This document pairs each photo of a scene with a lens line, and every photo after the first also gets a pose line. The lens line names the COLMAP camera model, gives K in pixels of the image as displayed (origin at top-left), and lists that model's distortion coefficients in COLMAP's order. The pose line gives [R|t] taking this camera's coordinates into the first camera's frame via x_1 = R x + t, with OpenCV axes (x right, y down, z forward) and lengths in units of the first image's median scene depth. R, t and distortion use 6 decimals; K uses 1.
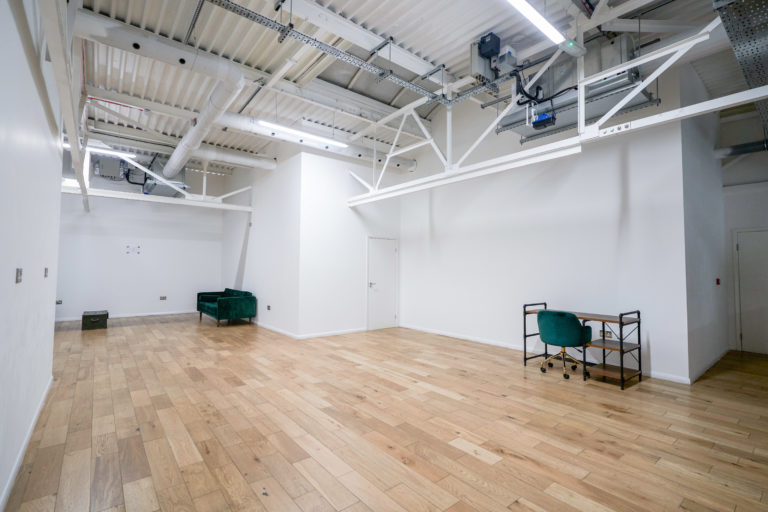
lens RADIAL K [[356.1, 0, 384.1], [0, 356.1, 253.4], [0, 0, 1]] dist [0.002778, -0.003837]
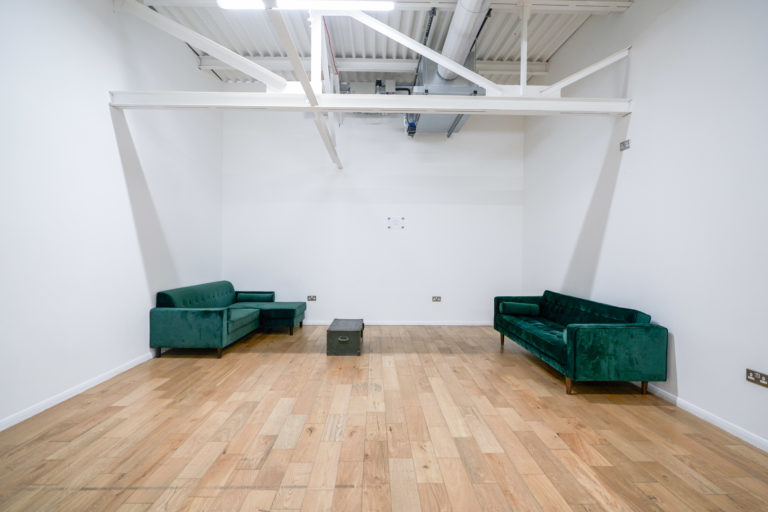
lens RADIAL K [[356.1, 0, 377.5], [0, 356.1, 254.6], [0, 0, 1]] dist [0.002778, -0.003837]
pose [[0.780783, 0.004388, -0.624787, -0.455637], [0.024870, 0.998965, 0.038095, 0.030303], [0.624307, -0.045283, 0.779866, 0.658753]]
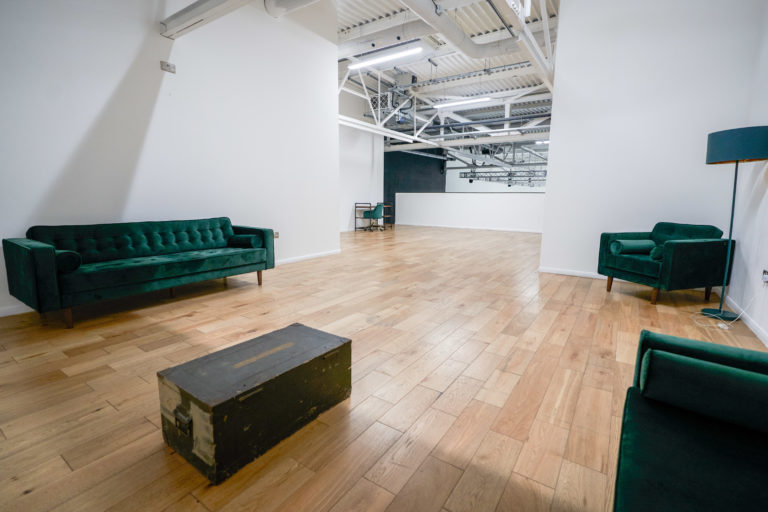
lens RADIAL K [[356.1, 0, 385.8], [0, 356.1, 252.5], [0, 0, 1]] dist [0.002778, -0.003837]
pose [[-0.287610, -0.155691, 0.945008, -1.196751], [-0.056008, 0.987744, 0.145686, 0.085413], [-0.956109, -0.011027, -0.292805, 1.162889]]
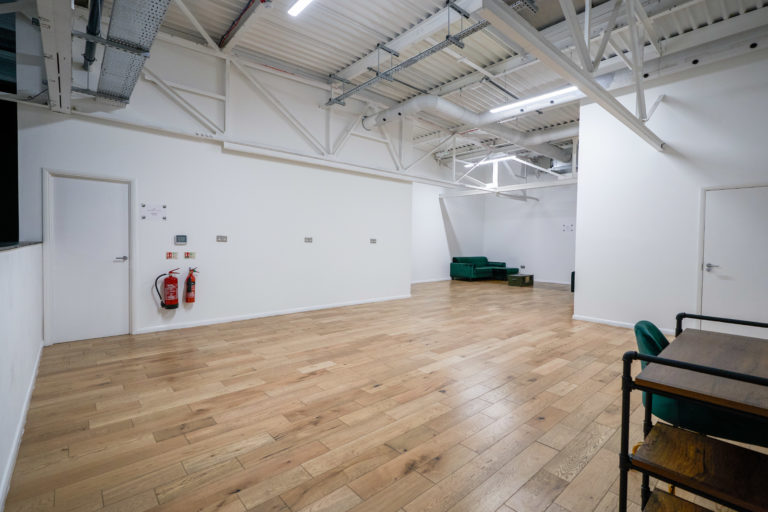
lens RADIAL K [[356.1, 0, 383.0], [0, 356.1, 256.0], [0, 0, 1]] dist [0.002778, -0.003837]
pose [[0.036853, 0.030150, -0.998866, 0.643284], [0.032255, 0.998988, 0.031343, 0.037555], [0.998800, -0.033374, 0.035843, 0.485172]]
